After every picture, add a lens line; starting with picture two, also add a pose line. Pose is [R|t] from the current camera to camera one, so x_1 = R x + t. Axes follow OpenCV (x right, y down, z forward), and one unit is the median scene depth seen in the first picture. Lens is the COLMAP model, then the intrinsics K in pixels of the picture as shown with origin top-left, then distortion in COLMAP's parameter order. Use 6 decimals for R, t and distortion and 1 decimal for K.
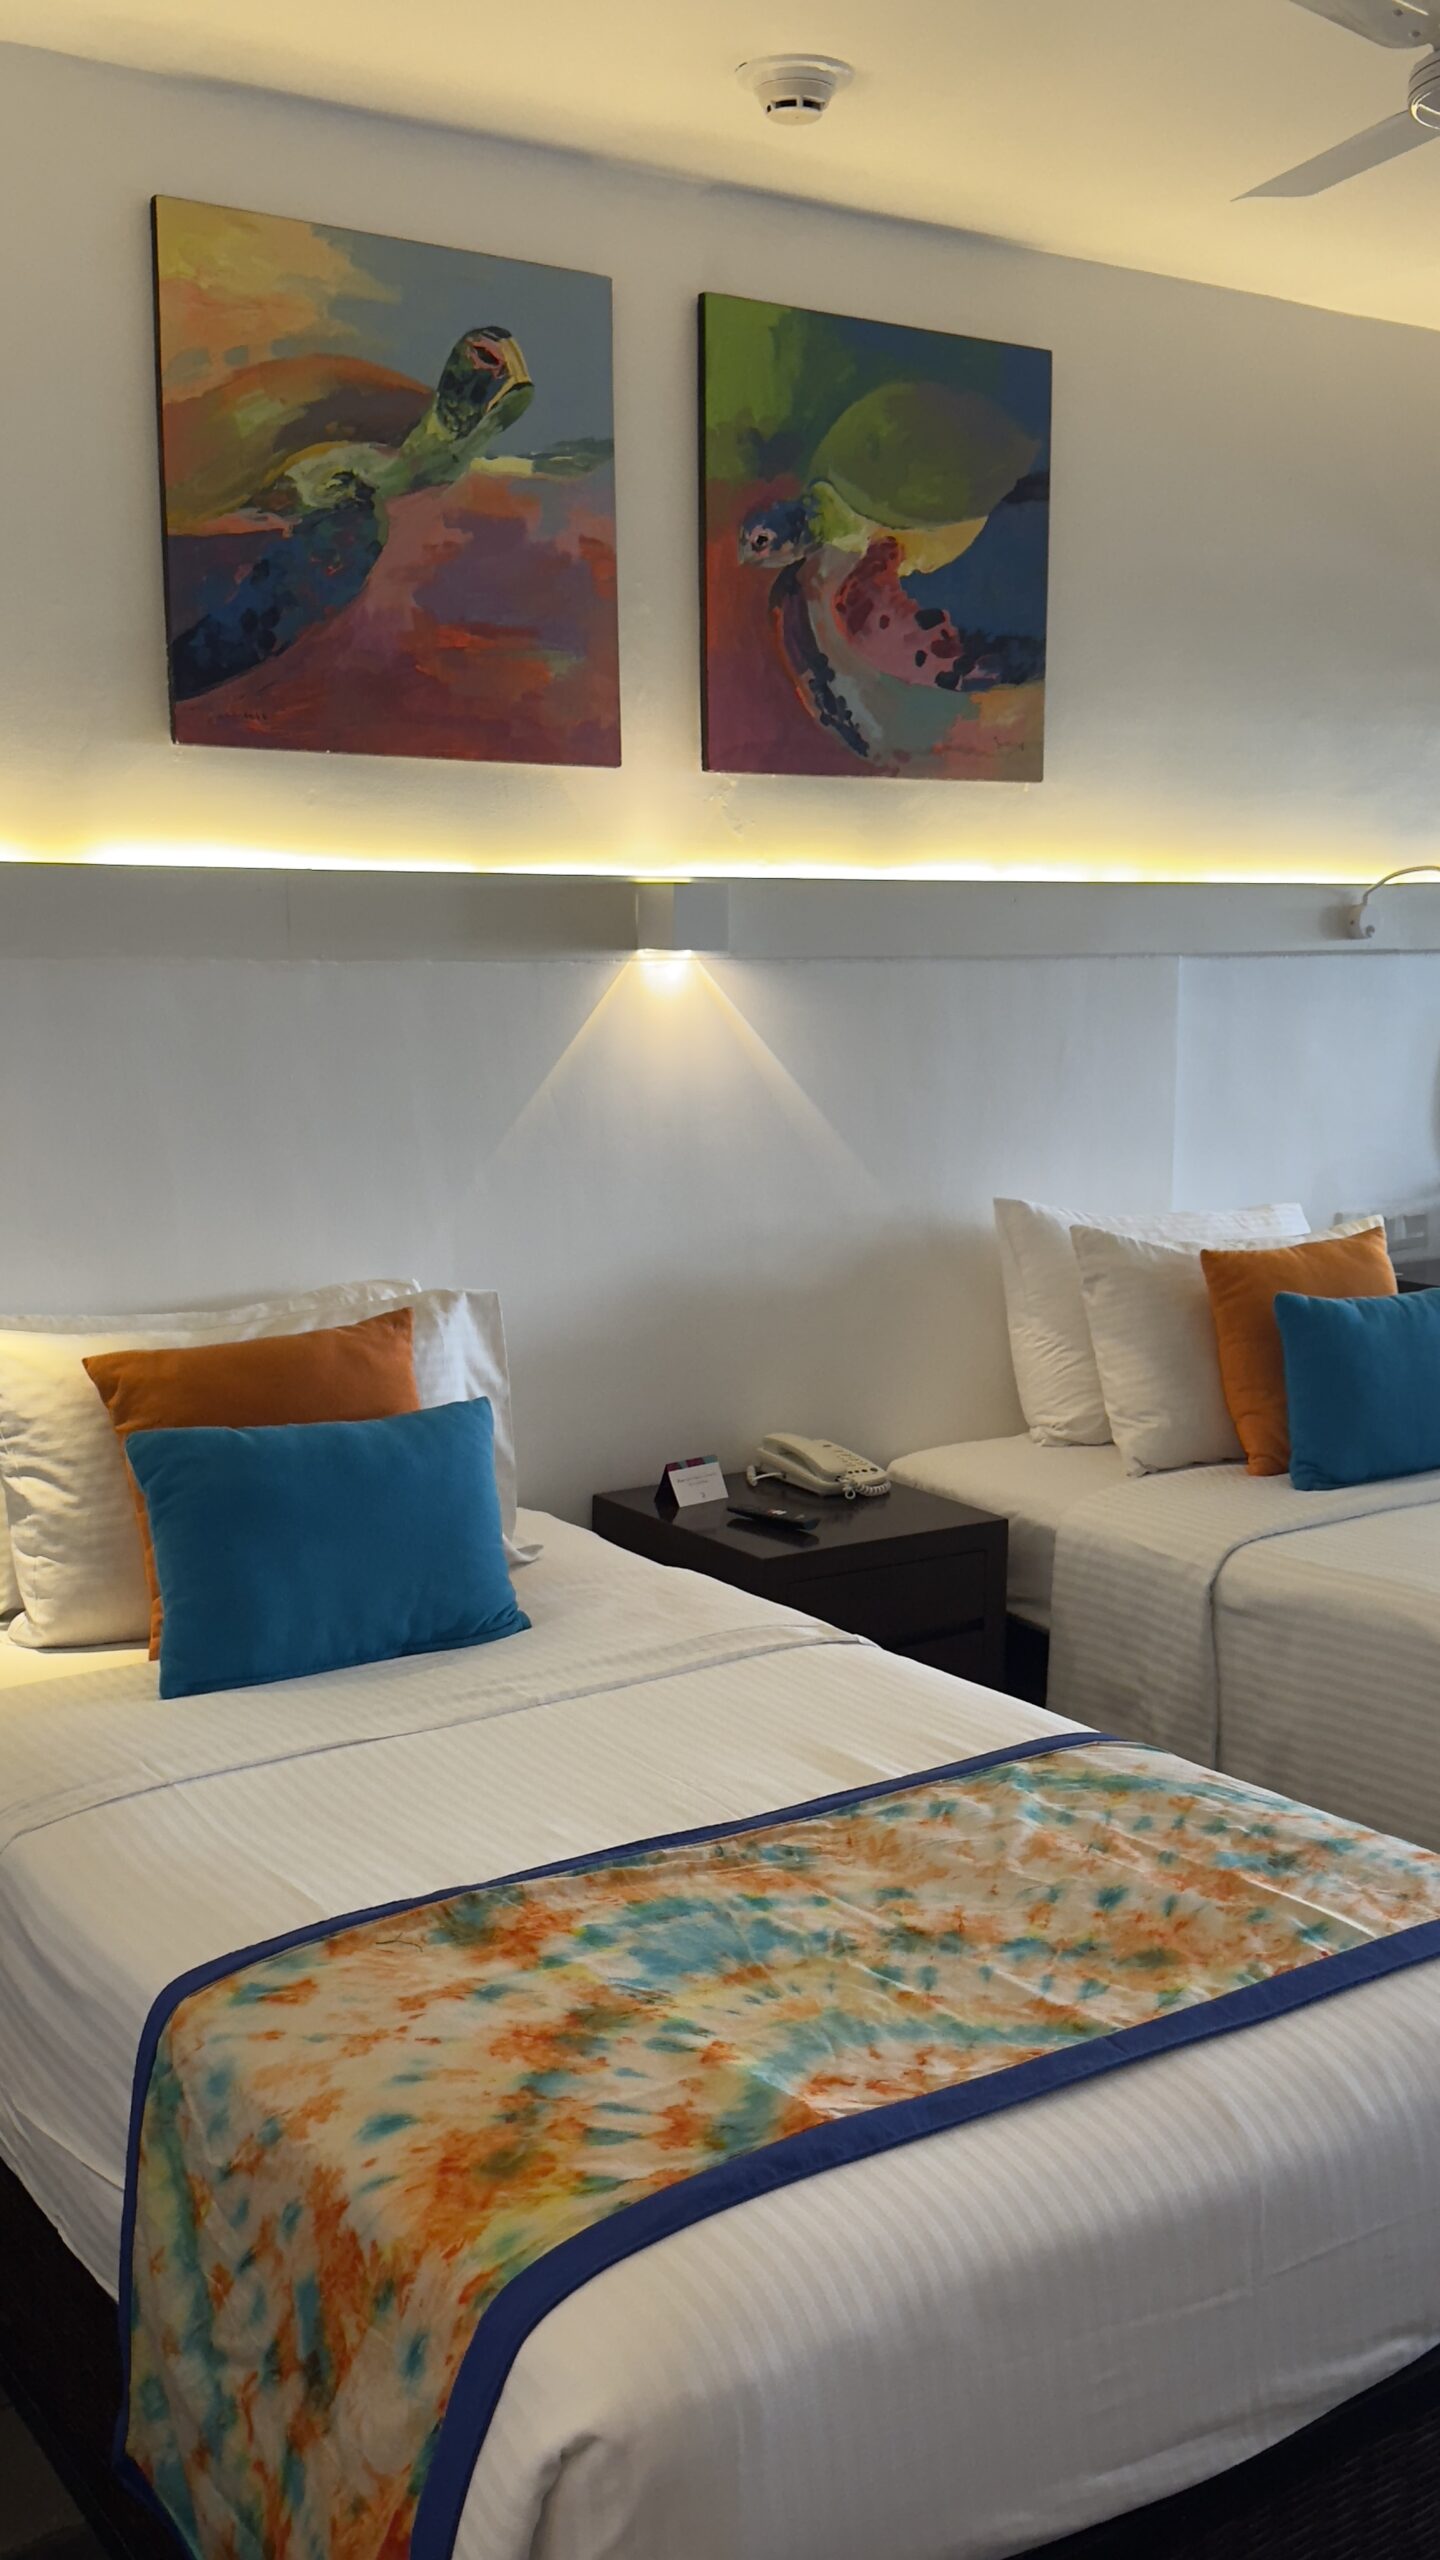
lens RADIAL K [[2322.4, 0, 726.0], [0, 2322.4, 1298.9], [0, 0, 1]] dist [0.171645, -0.371925]
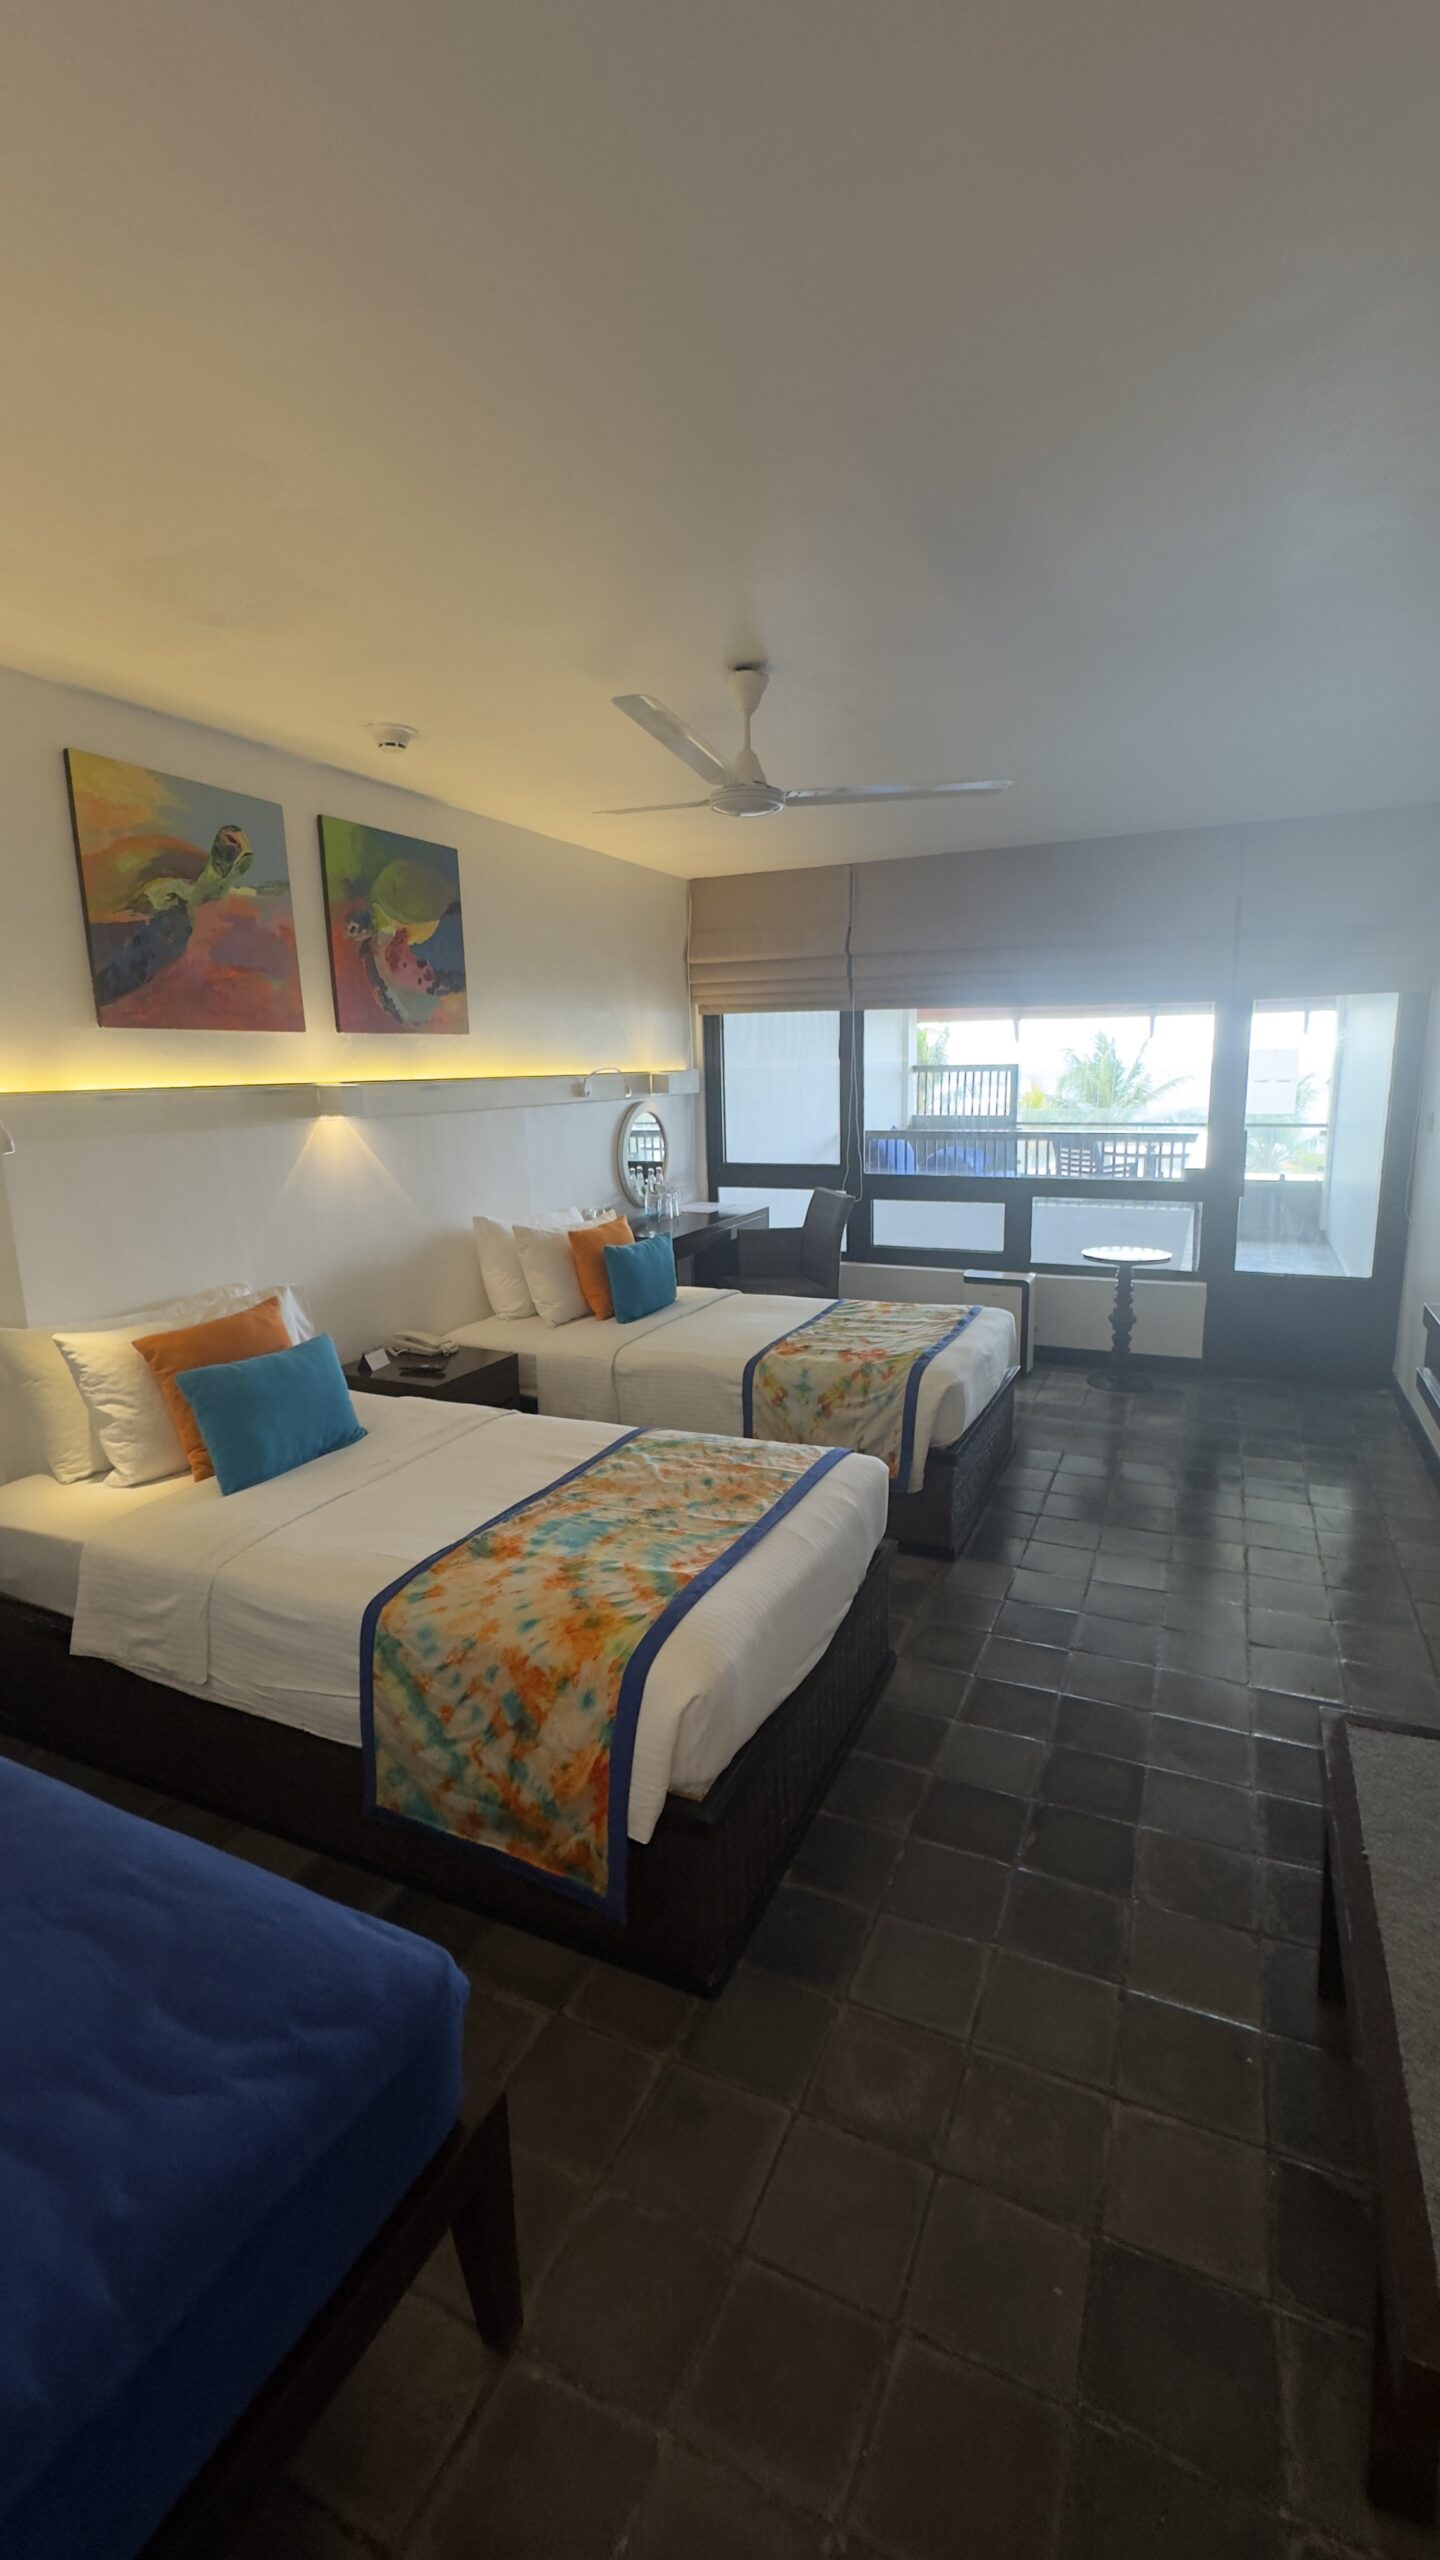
lens RADIAL K [[1062.1, 0, 720.0], [0, 1062.1, 1280.0], [0, 0, 1]] dist [-0.000112, 0.000269]
pose [[0.859188, -0.117246, 0.498045, -0.254610], [0.097035, 0.993065, 0.066381, -0.033902], [-0.502374, -0.008706, 0.864607, -0.032710]]
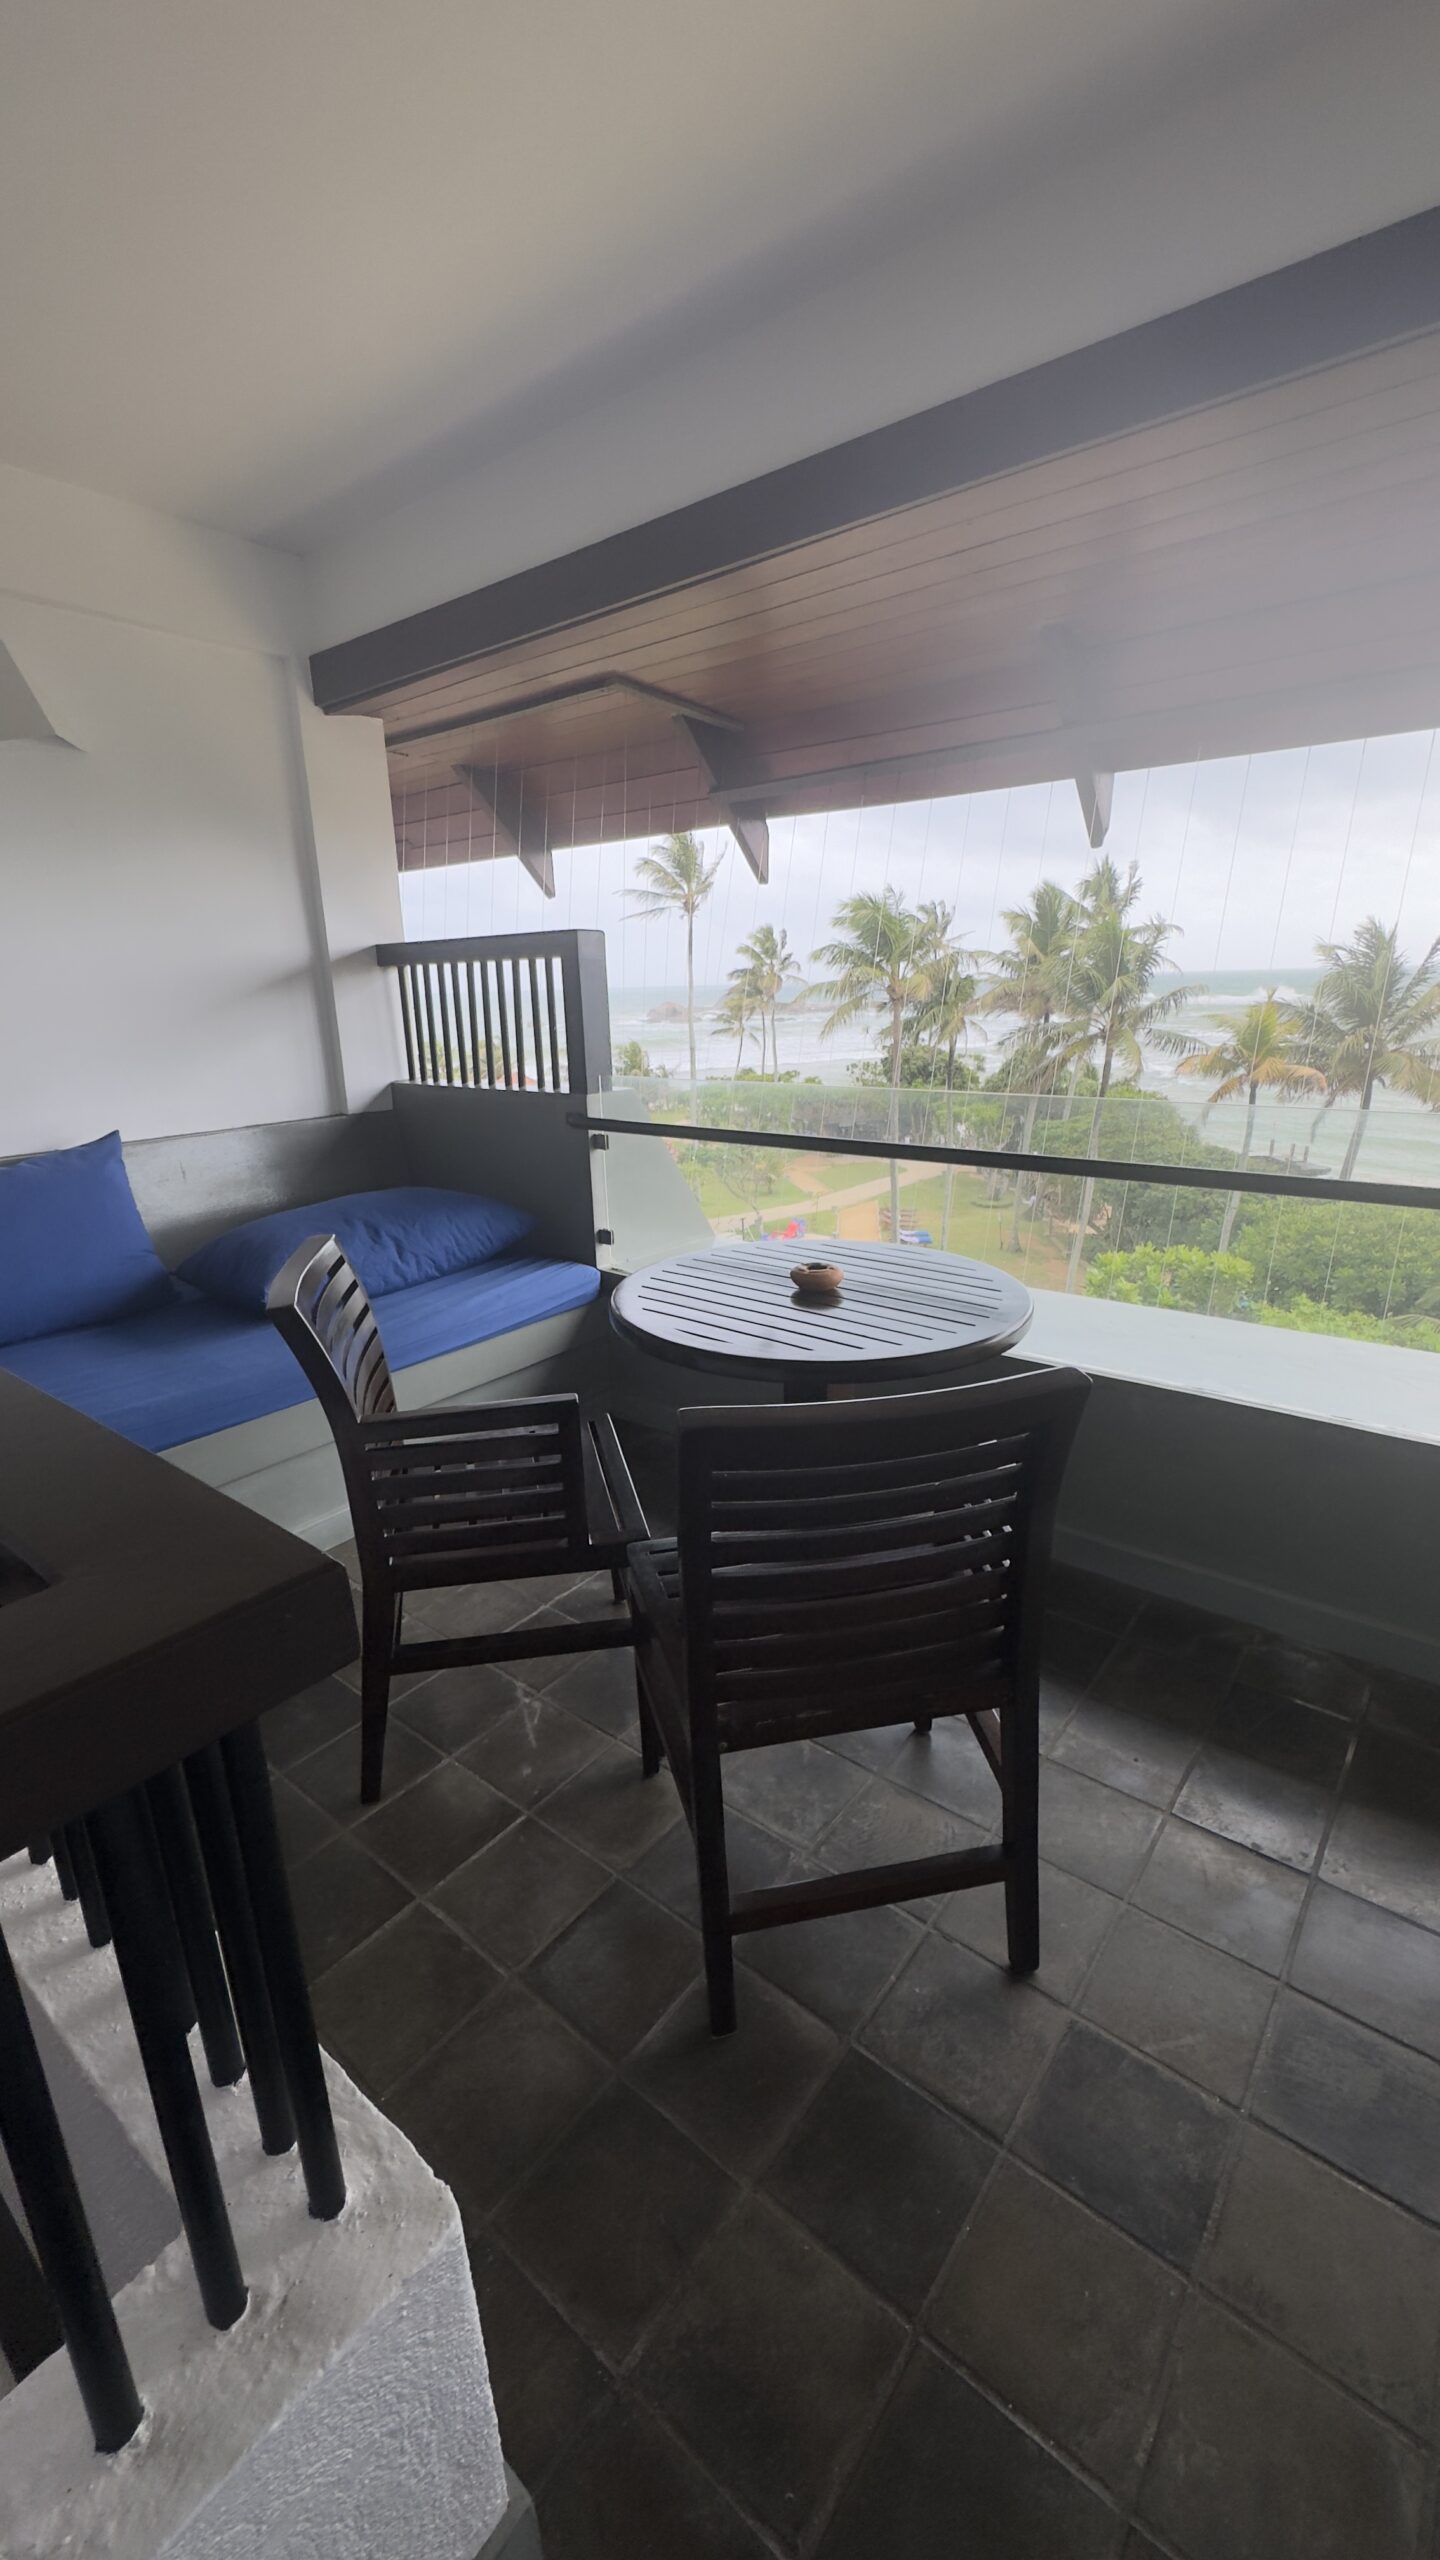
lens RADIAL K [[1062.1, 0, 720.0], [0, 1062.1, 1280.0], [0, 0, 1]] dist [-0.000112, 0.000269]
pose [[0.953699, -0.096072, 0.285006, 1.976607], [0.059425, 0.989121, 0.134568, -0.184889], [-0.294834, -0.111401, 0.949033, 1.239074]]
